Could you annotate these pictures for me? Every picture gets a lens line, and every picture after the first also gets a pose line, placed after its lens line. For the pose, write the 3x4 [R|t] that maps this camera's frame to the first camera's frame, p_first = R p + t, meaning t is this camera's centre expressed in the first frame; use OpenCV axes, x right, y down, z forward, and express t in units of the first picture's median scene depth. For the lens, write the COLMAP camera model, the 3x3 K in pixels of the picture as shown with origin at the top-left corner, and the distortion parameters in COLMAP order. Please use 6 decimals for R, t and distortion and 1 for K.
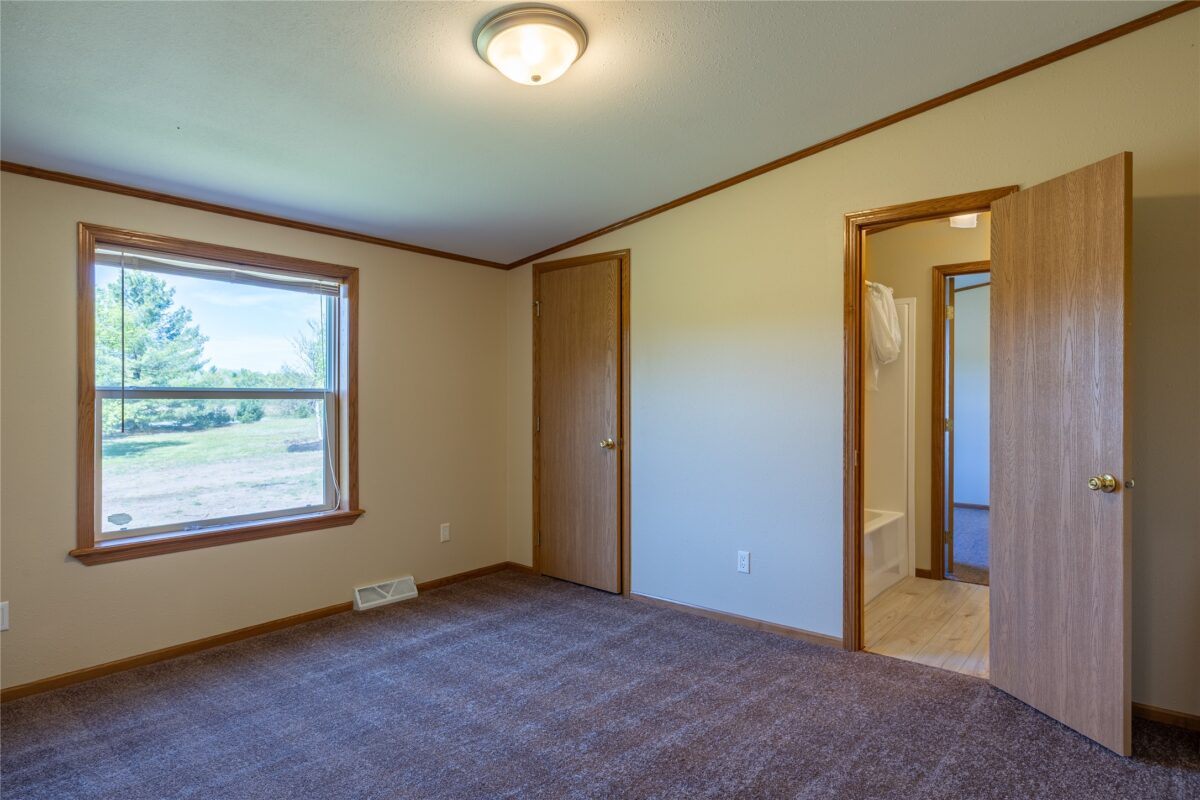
lens RADIAL K [[656.9, 0, 634.4], [0, 656.9, 407.8], [0, 0, 1]] dist [0.005089, 0.002791]
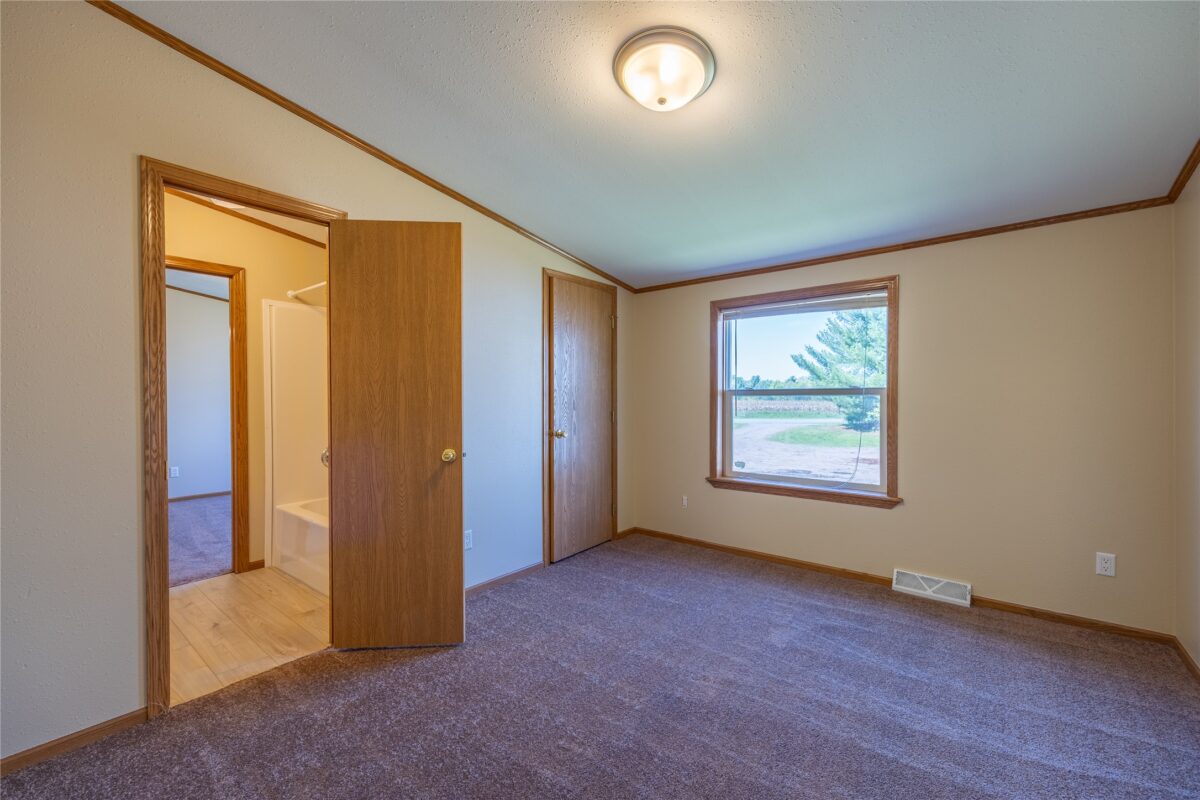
lens RADIAL K [[466.0, 0, 567.8], [0, 466.0, 404.0], [0, 0, 1]] dist [-0.001644, 0.001105]
pose [[-0.027398, 0.012296, -0.999549, 0.371073], [-0.010284, 0.999868, 0.012582, -0.003333], [0.999572, 0.010624, -0.027268, 0.489056]]
